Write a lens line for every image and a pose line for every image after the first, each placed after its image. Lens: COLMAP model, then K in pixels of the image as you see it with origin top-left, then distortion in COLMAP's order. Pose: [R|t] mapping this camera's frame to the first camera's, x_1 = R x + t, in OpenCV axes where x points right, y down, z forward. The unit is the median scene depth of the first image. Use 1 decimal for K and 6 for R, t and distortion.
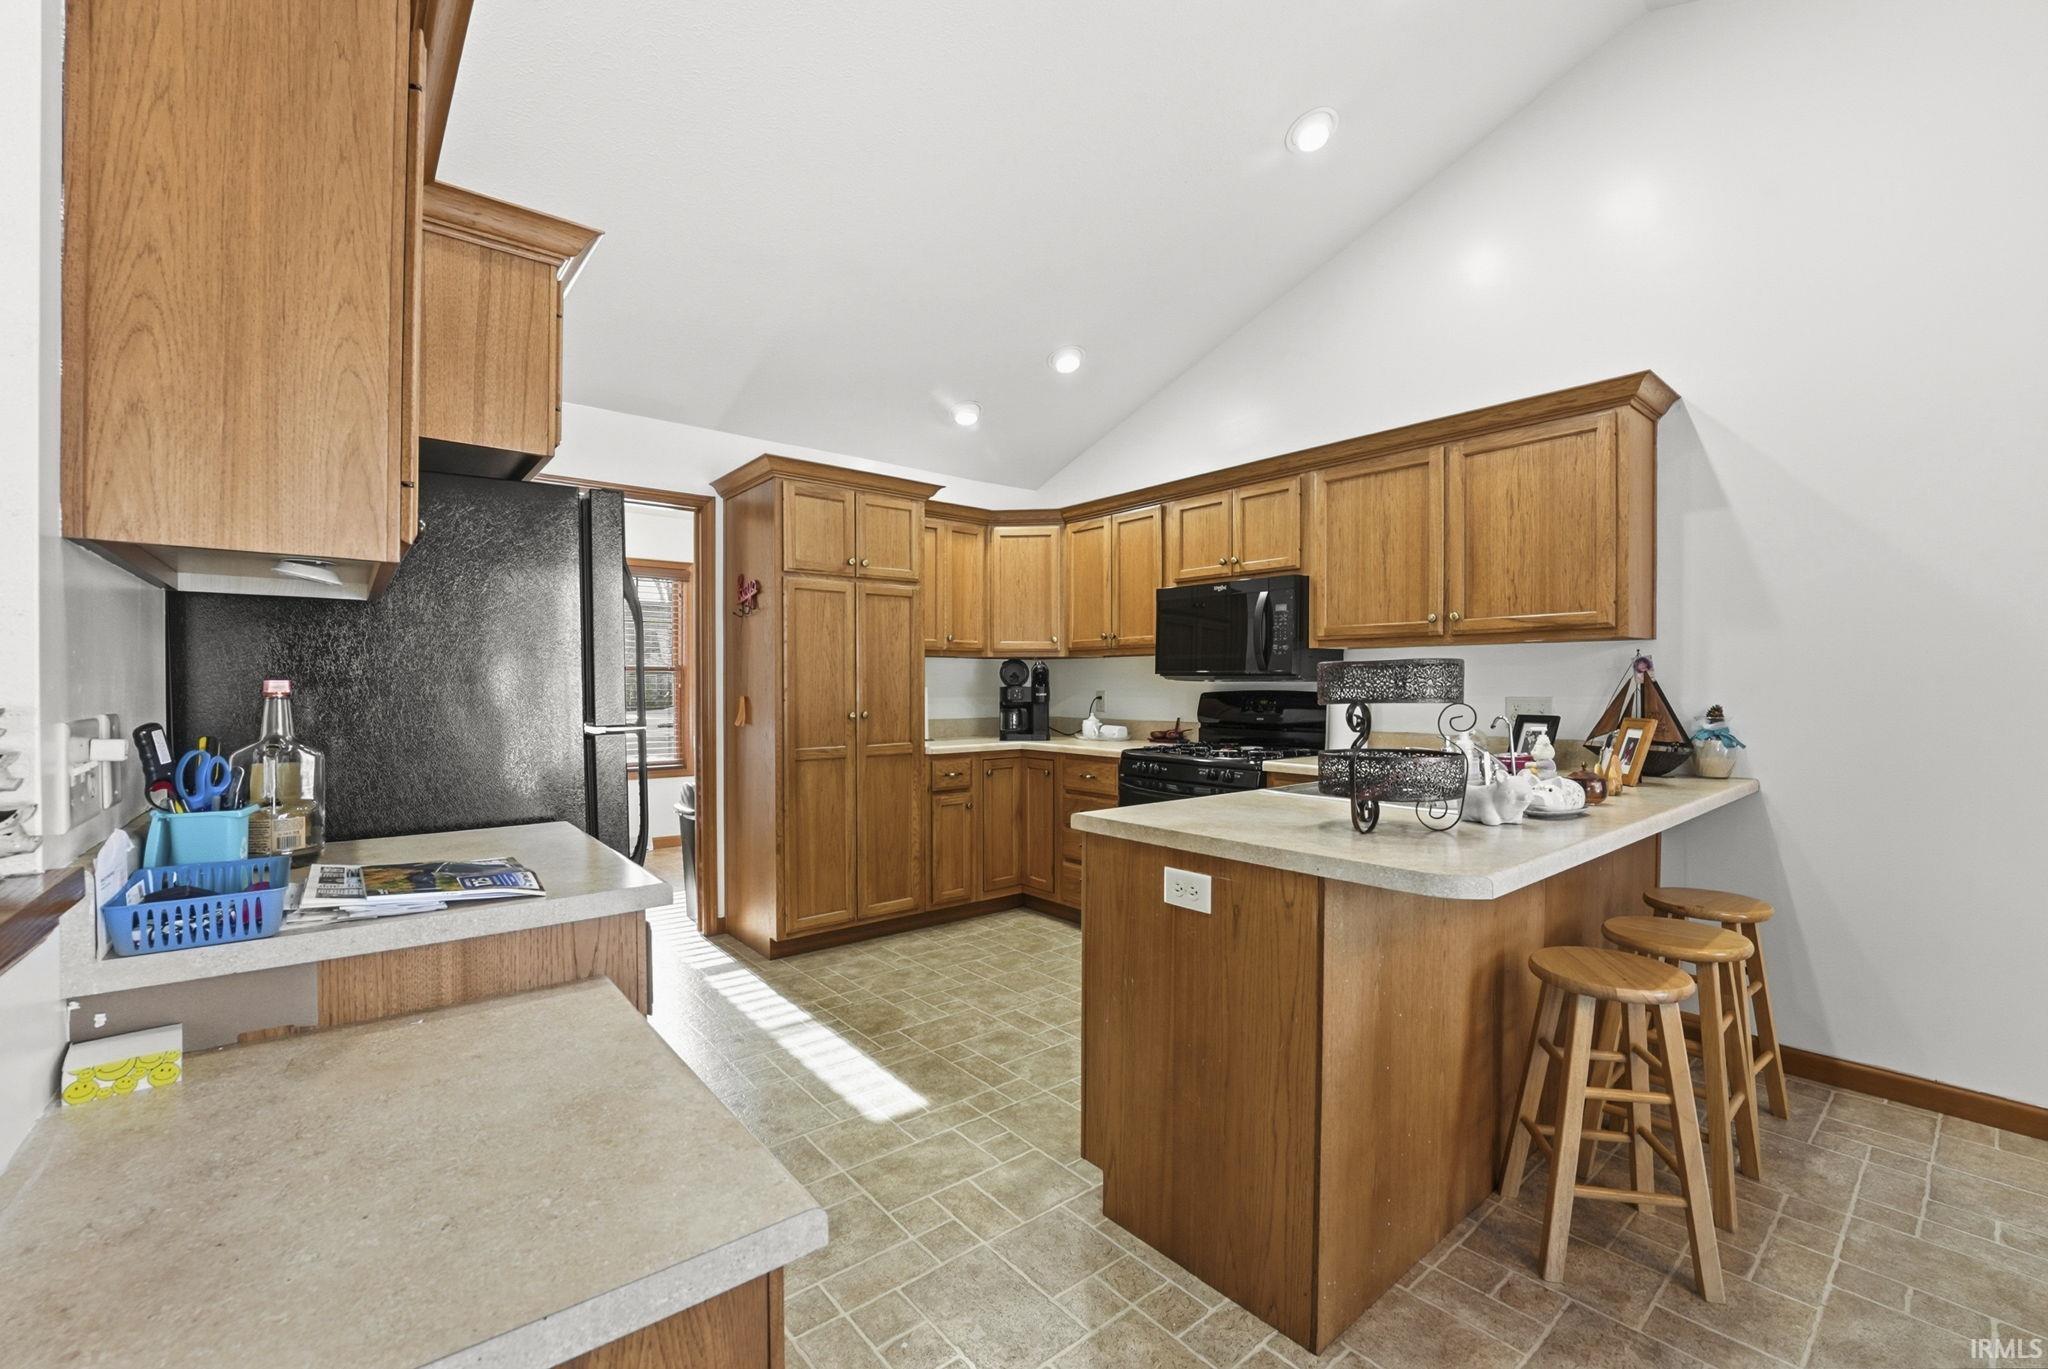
lens RADIAL K [[838.3, 0, 1034.5], [0, 838.3, 693.0], [0, 0, 1]] dist [-0.018922, 0.000864]
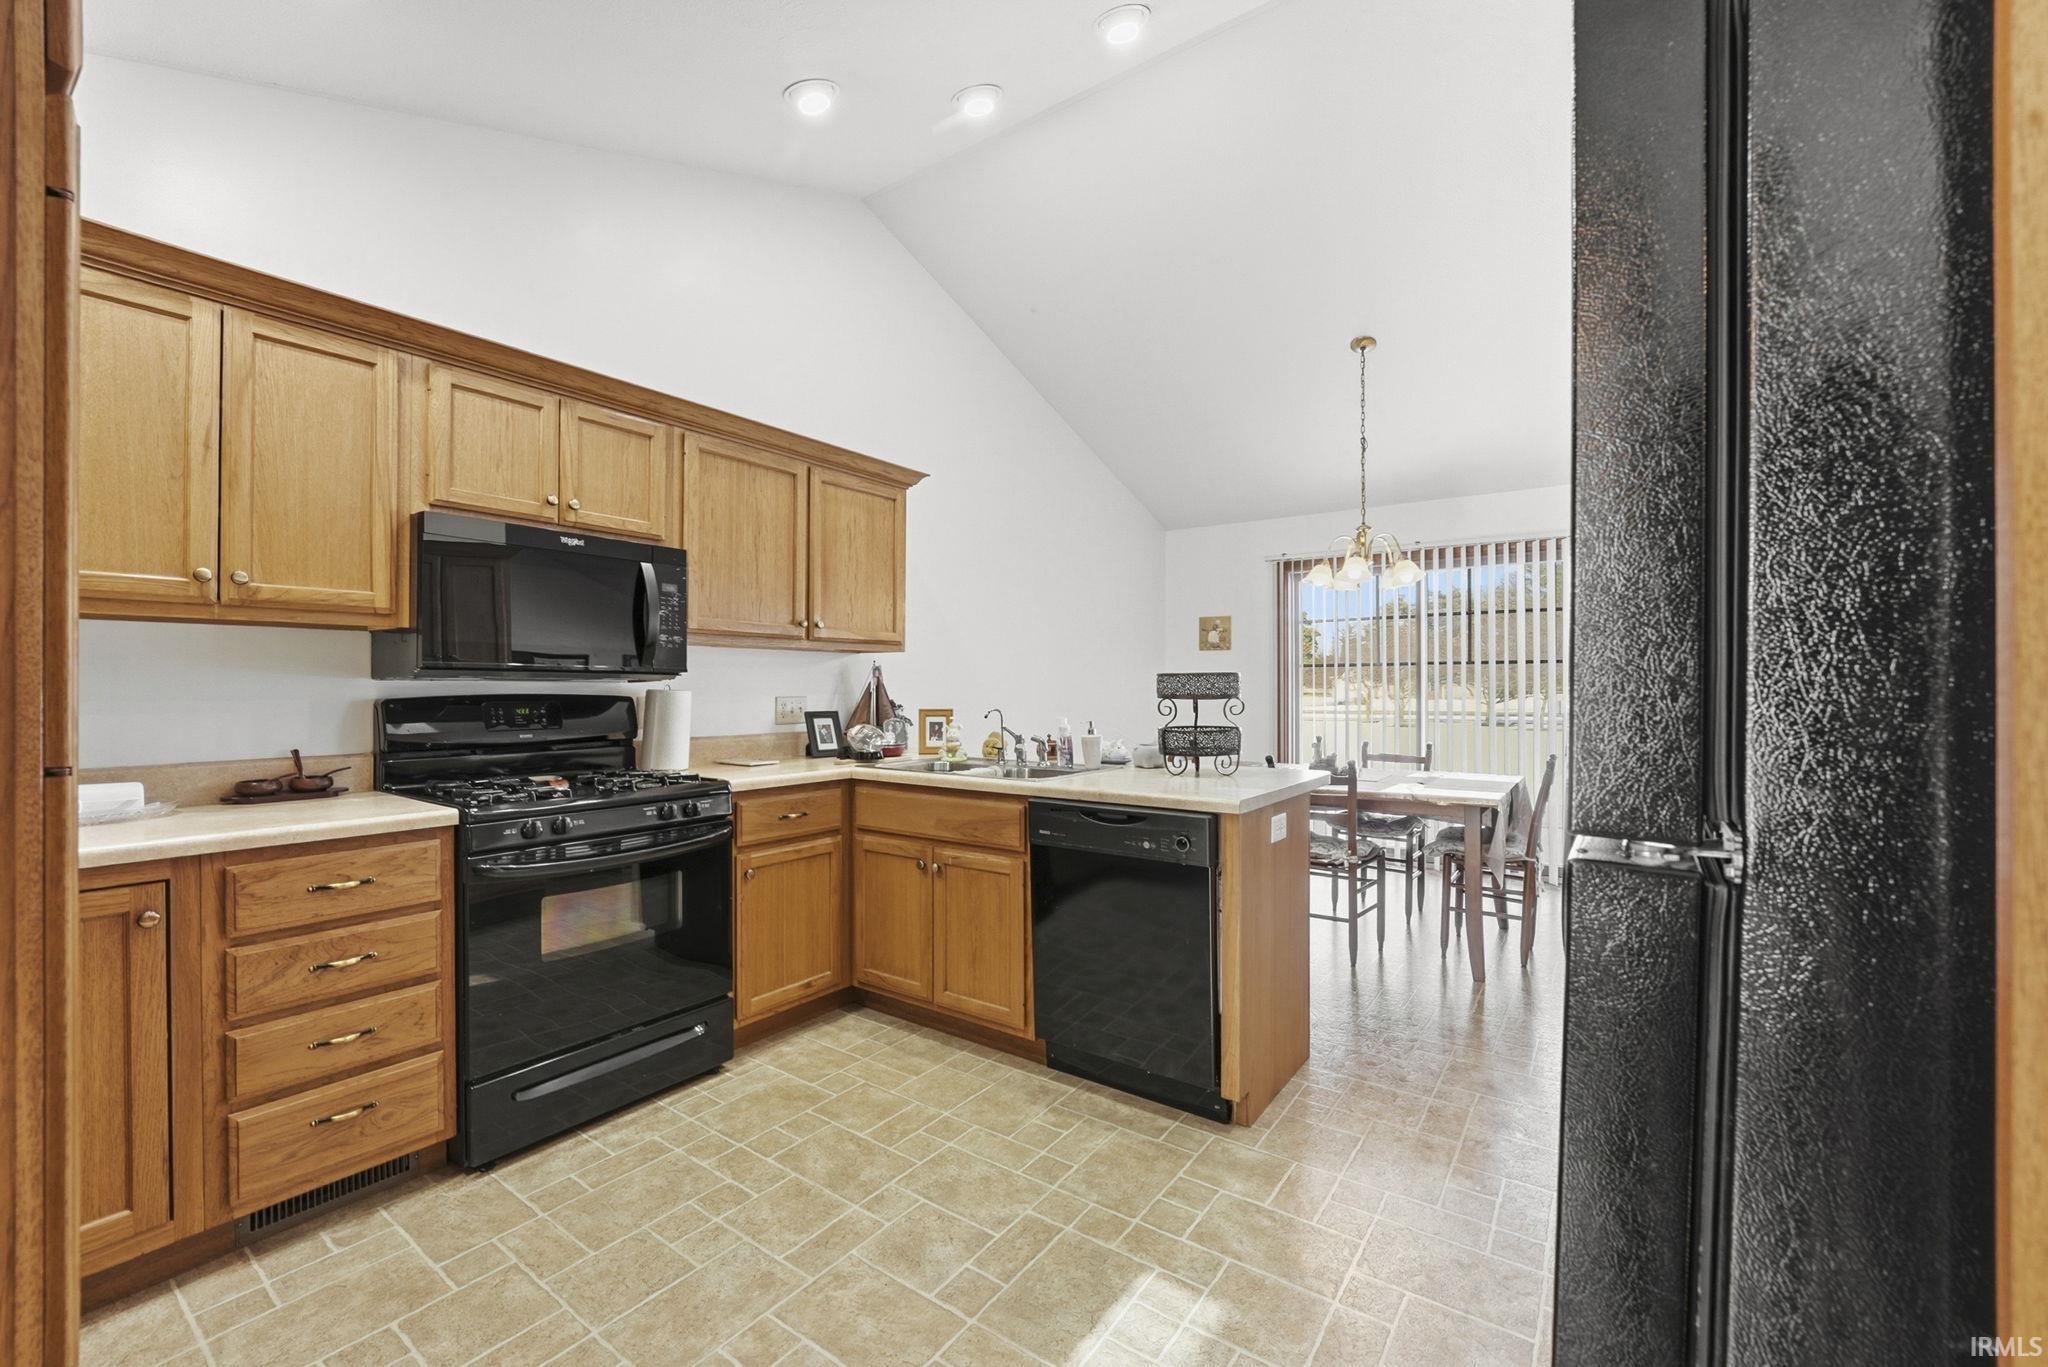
lens RADIAL K [[832.6, 0, 1024.0], [0, 832.6, 683.5], [0, 0, 1]] dist [-0.000025, -0.000019]
pose [[-0.238988, 0.001721, 0.971021, -0.514798], [0.009132, 0.999958, 0.000475, -0.009020], [-0.970979, 0.008981, -0.238994, 0.816371]]
